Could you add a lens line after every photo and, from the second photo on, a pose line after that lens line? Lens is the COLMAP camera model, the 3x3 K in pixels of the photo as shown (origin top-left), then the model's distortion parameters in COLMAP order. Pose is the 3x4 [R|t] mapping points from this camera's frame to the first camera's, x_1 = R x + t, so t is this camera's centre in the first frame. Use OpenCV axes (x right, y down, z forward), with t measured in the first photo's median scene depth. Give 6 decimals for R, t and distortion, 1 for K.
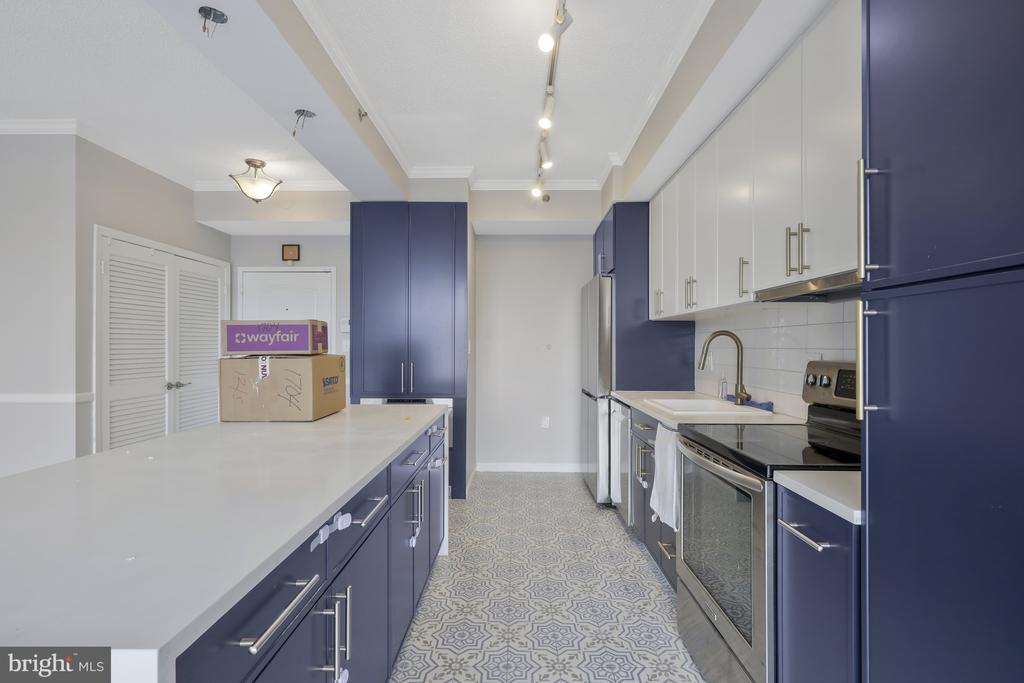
lens RADIAL K [[485.4, 0, 511.3], [0, 485.4, 342.3], [0, 0, 1]] dist [0.000649, 0.000586]
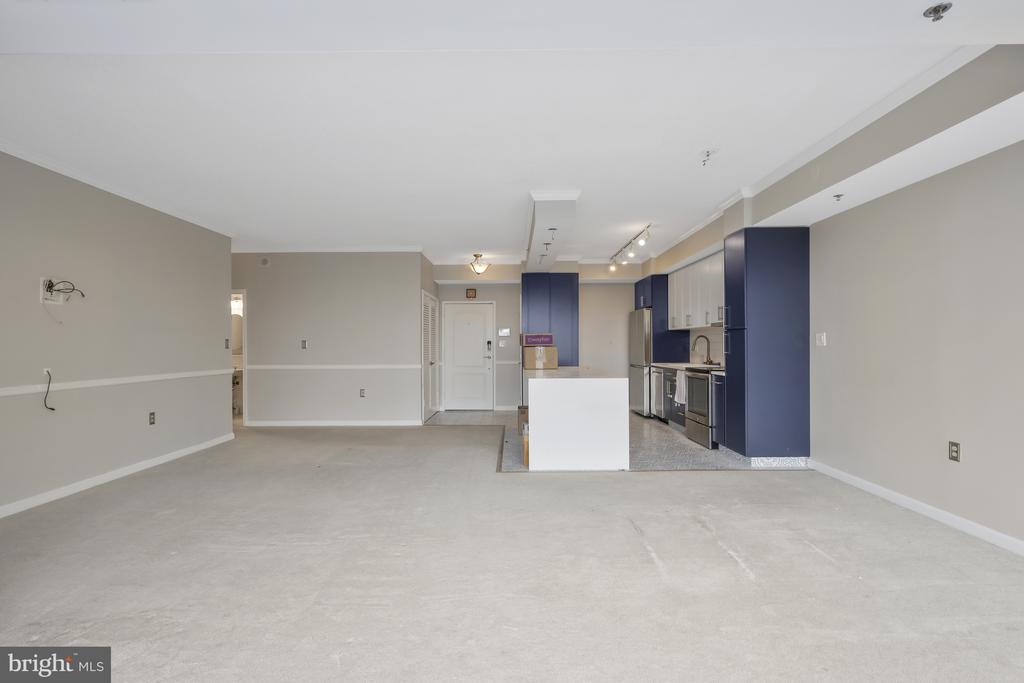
lens RADIAL K [[479.9, 0, 512.0], [0, 479.9, 341.5], [0, 0, 1]] dist [0.003497, 0.000068]
pose [[0.999827, -0.007549, 0.017006, -0.544595], [0.007540, 0.999971, 0.000596, -0.001433], [-0.017010, -0.000468, 0.999855, -1.361666]]
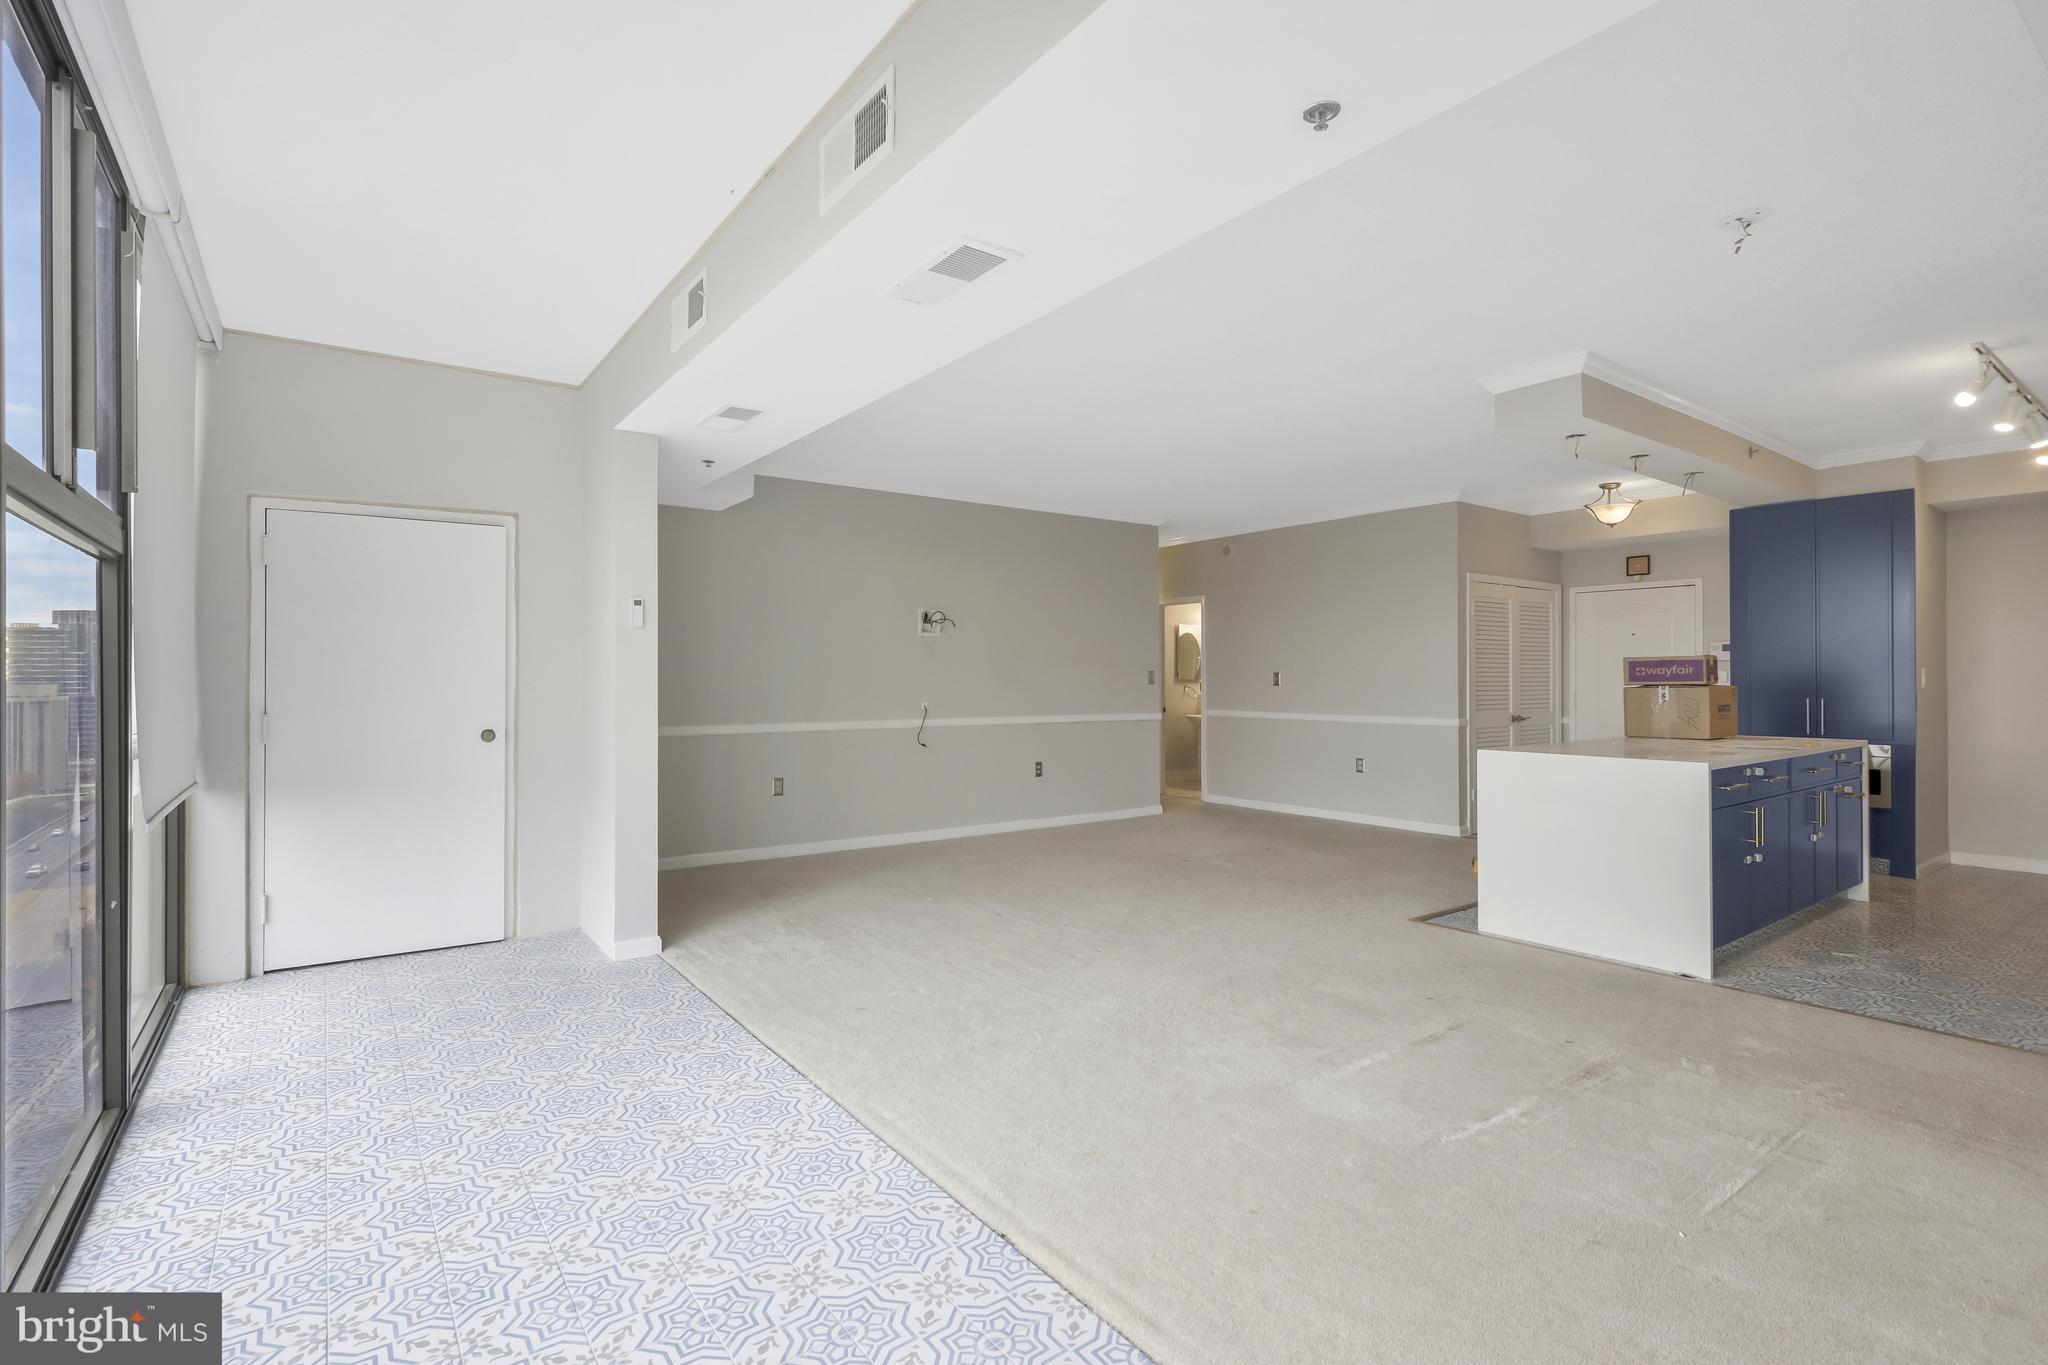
lens RADIAL K [[960.5, 0, 1026.7], [0, 960.5, 672.8], [0, 0, 1]] dist [0.008054, -0.000248]
pose [[0.611541, -0.007765, -0.791175, 0.338165], [0.006908, 0.999966, -0.004475, -0.003905], [0.791183, -0.002729, 0.611574, -1.359628]]
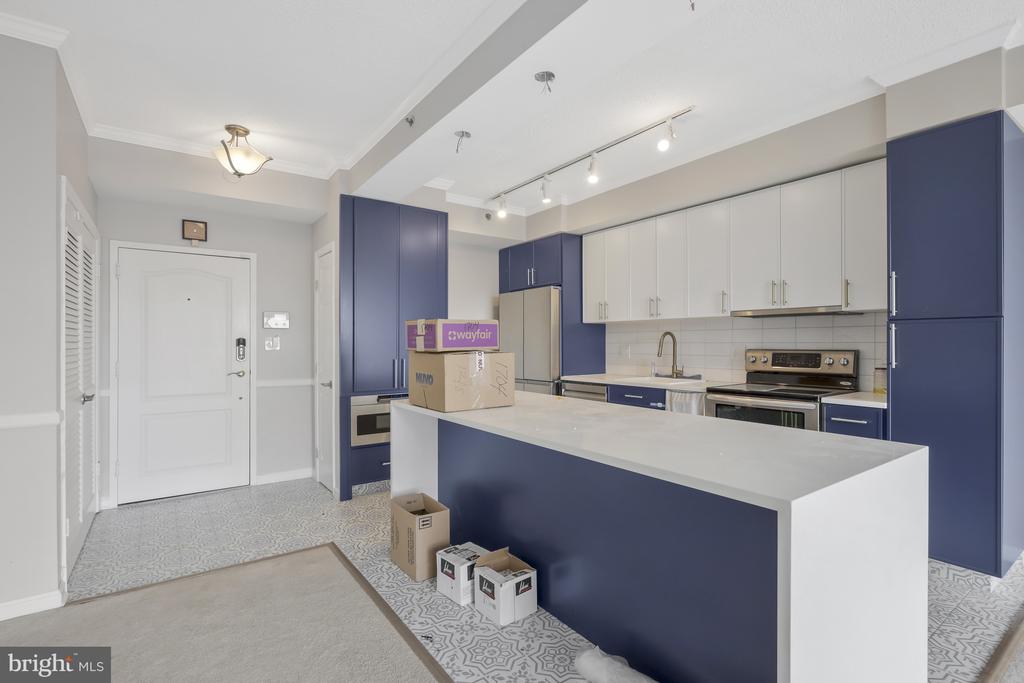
lens RADIAL K [[485.4, 0, 511.3], [0, 485.4, 342.3], [0, 0, 1]] dist [0.000649, 0.000586]
pose [[0.803158, -0.004301, 0.595751, -0.845976], [0.000901, 0.999982, 0.006005, 0.000059], [-0.595766, -0.004287, 0.803147, 0.033531]]
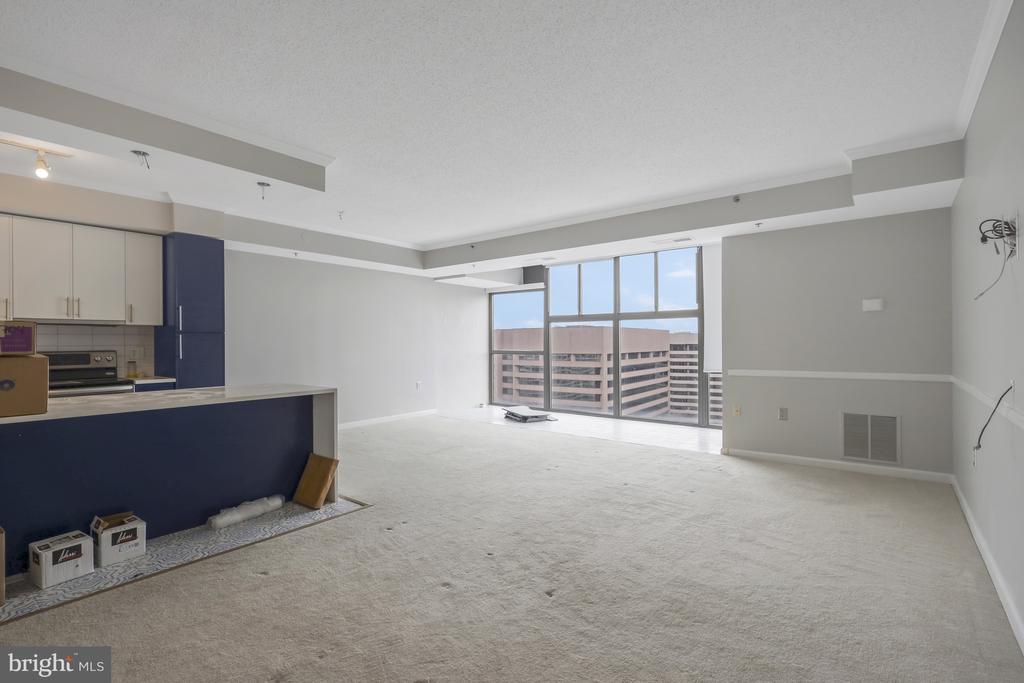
lens RADIAL K [[476.9, 0, 512.0], [0, 476.9, 341.5], [0, 0, 1]] dist [-0.002432, -0.000359]
pose [[-0.796998, 0.002639, 0.603976, -1.592433], [0.001440, 0.999996, -0.002470, 0.000572], [-0.603980, -0.001099, -0.796998, 0.922137]]
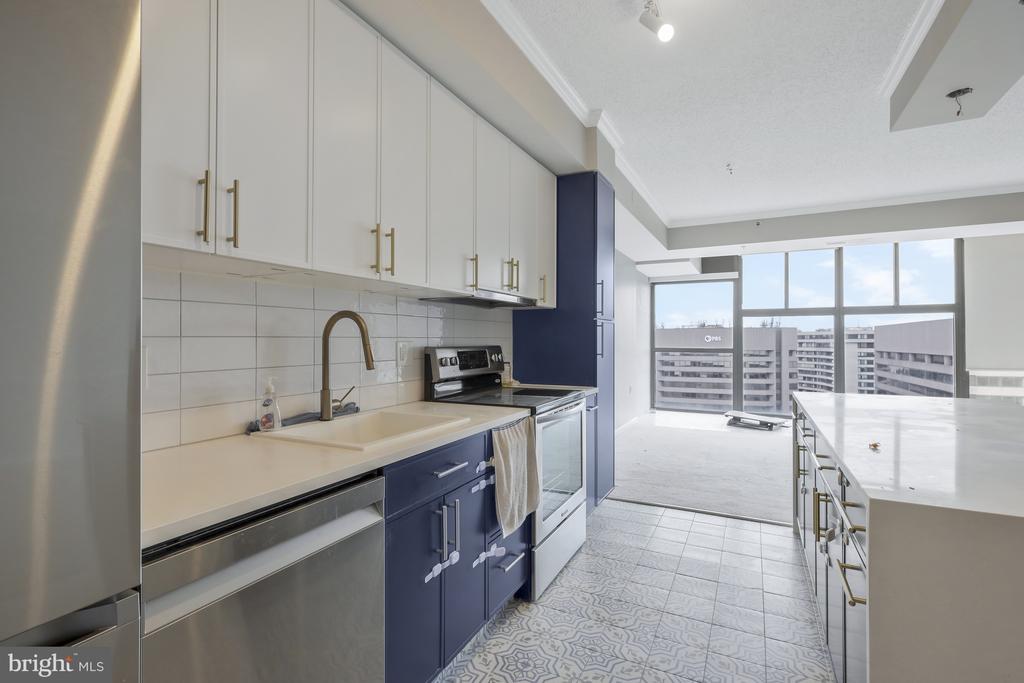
lens RADIAL K [[480.2, 0, 513.4], [0, 480.2, 336.6], [0, 0, 1]] dist [0.008054, -0.000248]
pose [[-0.900017, 0.000584, 0.435854, -0.054480], [-0.003412, 0.999959, -0.008385, 0.014331], [-0.435841, -0.009034, -0.899978, 1.382130]]
